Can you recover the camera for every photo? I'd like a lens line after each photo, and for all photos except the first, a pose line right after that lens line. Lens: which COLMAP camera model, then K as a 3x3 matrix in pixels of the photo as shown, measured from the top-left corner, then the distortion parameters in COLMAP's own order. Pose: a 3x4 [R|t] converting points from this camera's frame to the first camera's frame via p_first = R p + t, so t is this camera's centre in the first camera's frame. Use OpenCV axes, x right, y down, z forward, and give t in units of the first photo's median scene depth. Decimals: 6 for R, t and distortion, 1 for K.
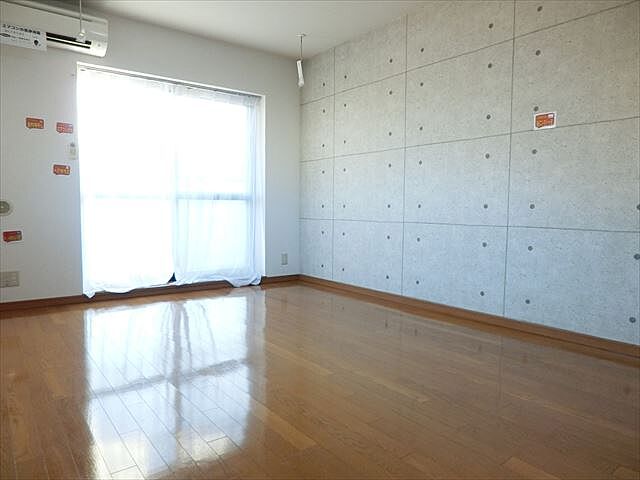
lens RADIAL K [[442.6, 0, 330.3], [0, 442.6, 240.2], [0, 0, 1]] dist [-0.055786, 0.044881]
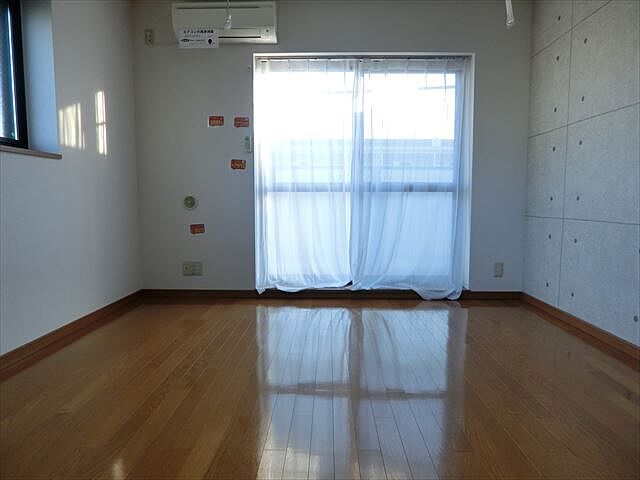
lens RADIAL K [[442.6, 0, 330.3], [0, 442.6, 240.2], [0, 0, 1]] dist [-0.055786, 0.044881]
pose [[0.777173, 0.049420, -0.627344, 0.156614], [-0.039938, 0.998775, 0.029205, -0.019648], [0.628019, 0.002358, 0.778195, 0.273100]]
